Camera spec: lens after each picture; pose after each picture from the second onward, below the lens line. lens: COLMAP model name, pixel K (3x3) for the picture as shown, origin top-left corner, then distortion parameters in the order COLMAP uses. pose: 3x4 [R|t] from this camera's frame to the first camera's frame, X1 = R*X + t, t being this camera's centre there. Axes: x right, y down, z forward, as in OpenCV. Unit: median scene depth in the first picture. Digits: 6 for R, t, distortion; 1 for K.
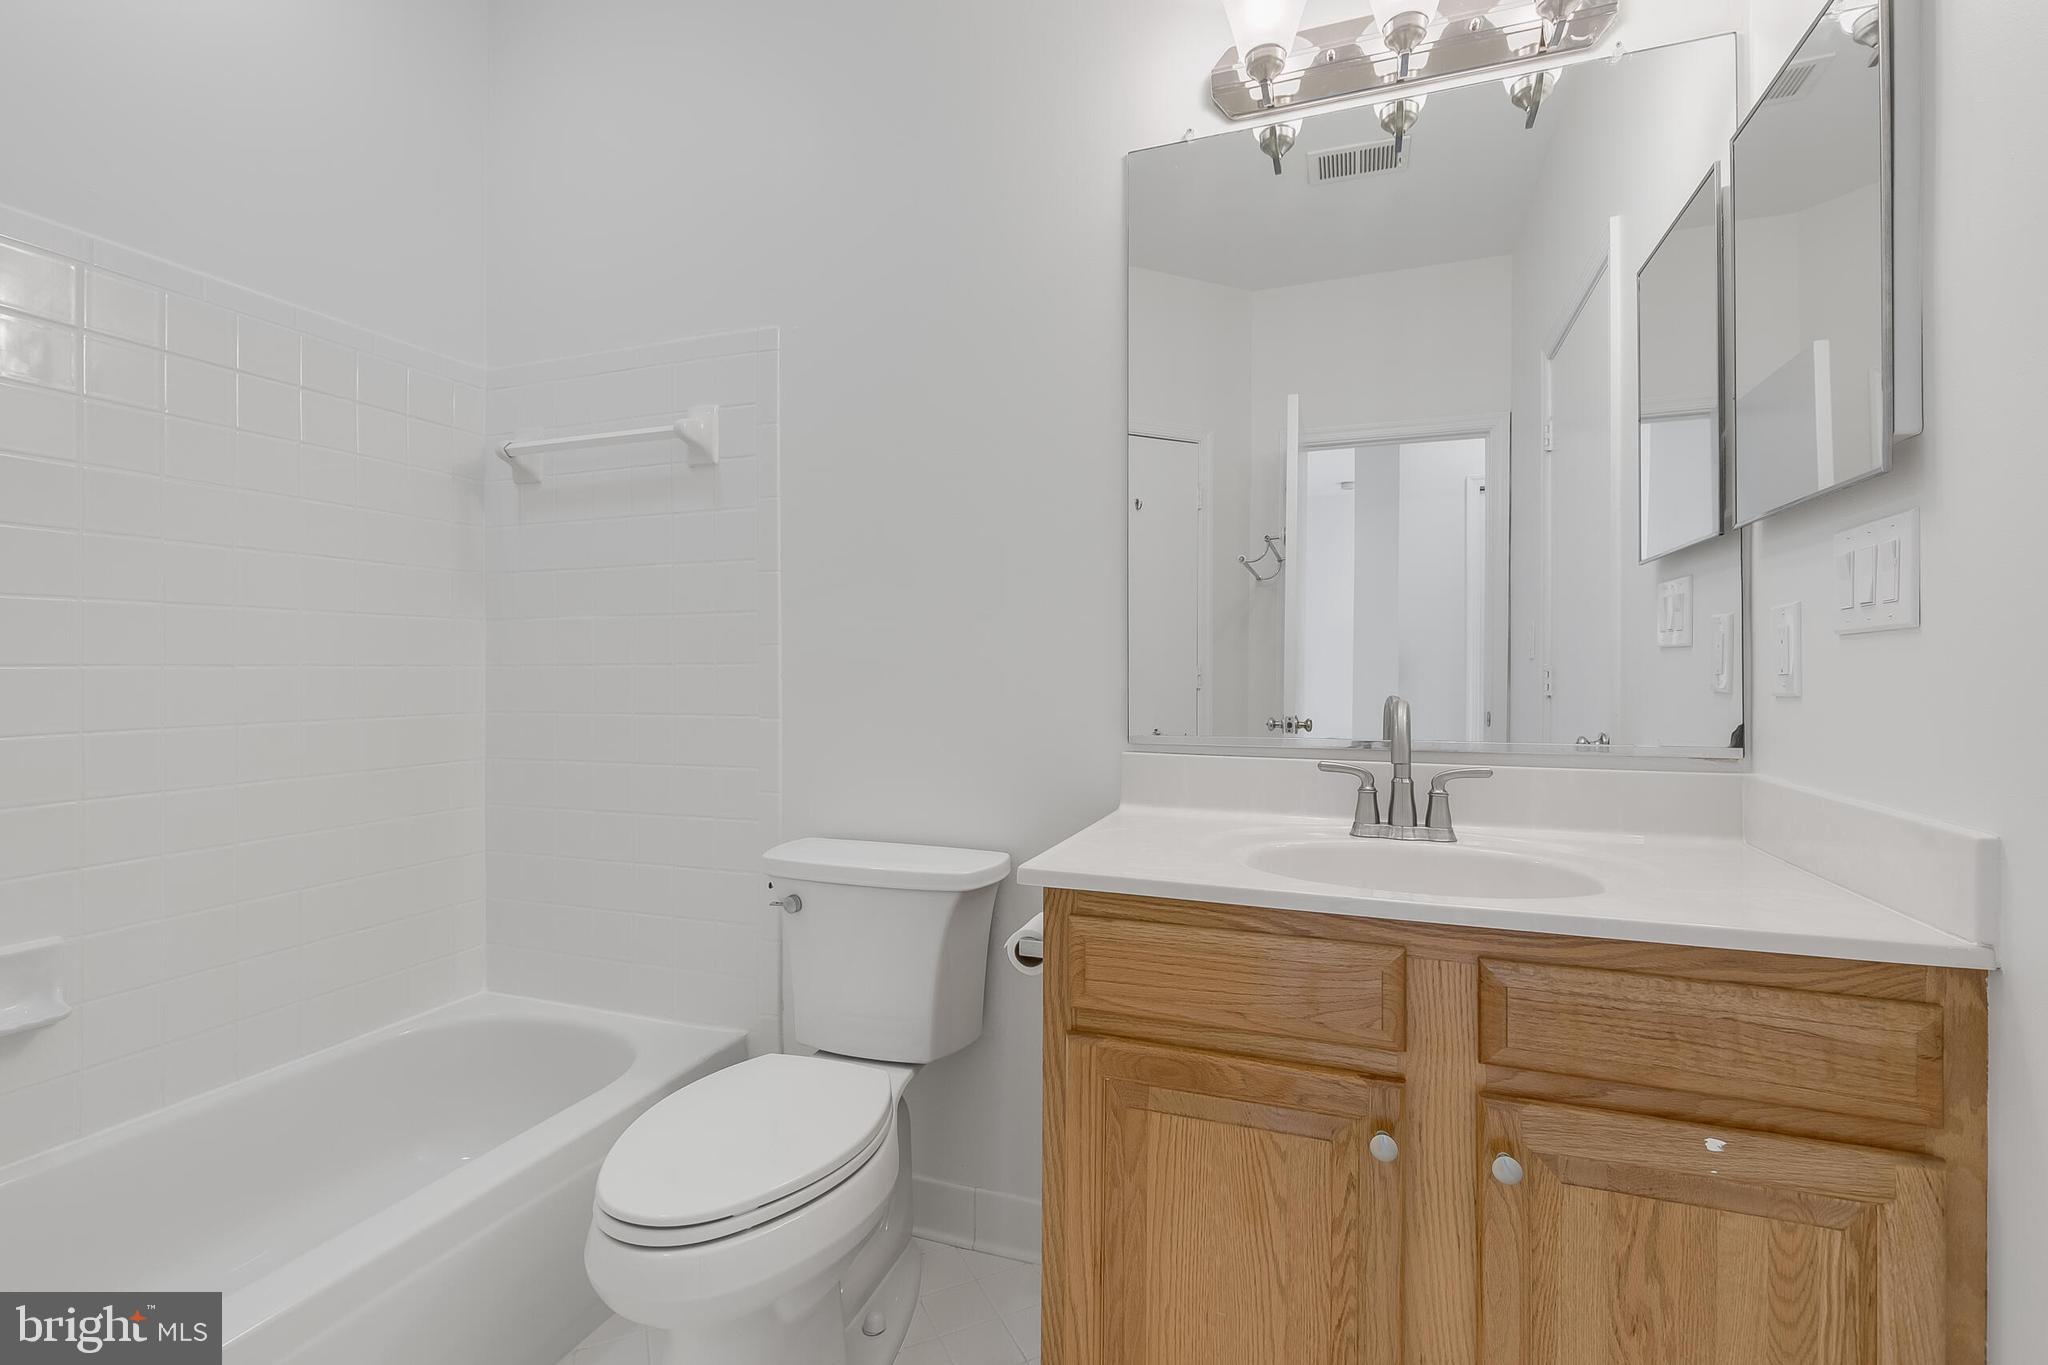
lens RADIAL K [[929.5, 0, 1022.7], [0, 929.5, 674.5], [0, 0, 1]] dist [0.005526, -0.000464]
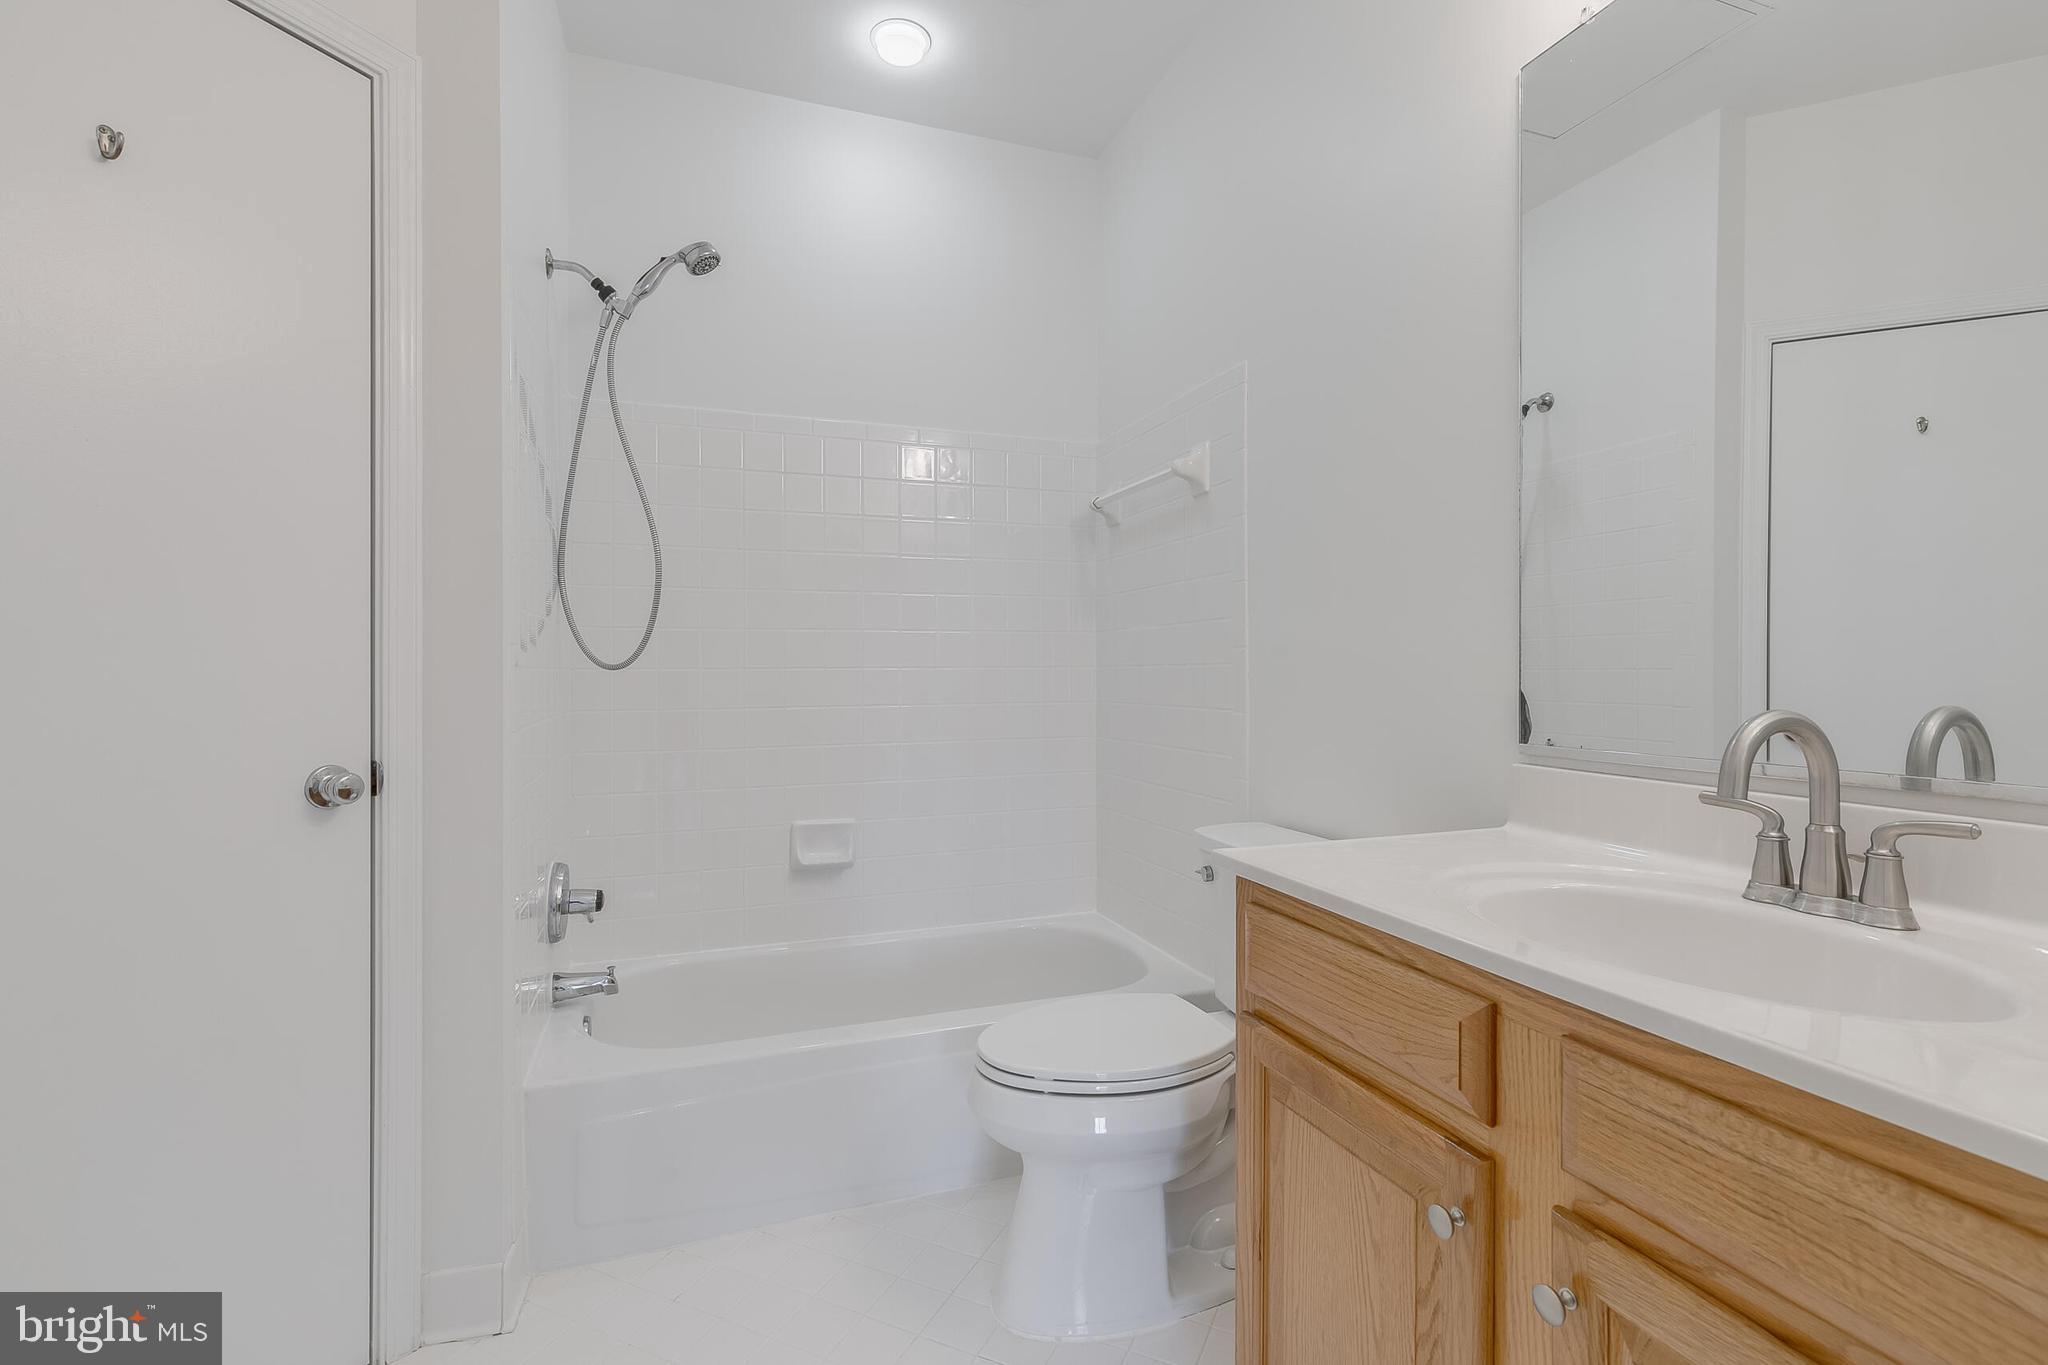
lens RADIAL K [[929.5, 0, 1022.7], [0, 929.5, 674.5], [0, 0, 1]] dist [0.005526, -0.000464]
pose [[0.640741, 0.001362, -0.767756, 0.760526], [-0.000285, 0.999999, 0.001536, -0.000519], [0.767757, -0.000766, 0.640741, 0.141028]]
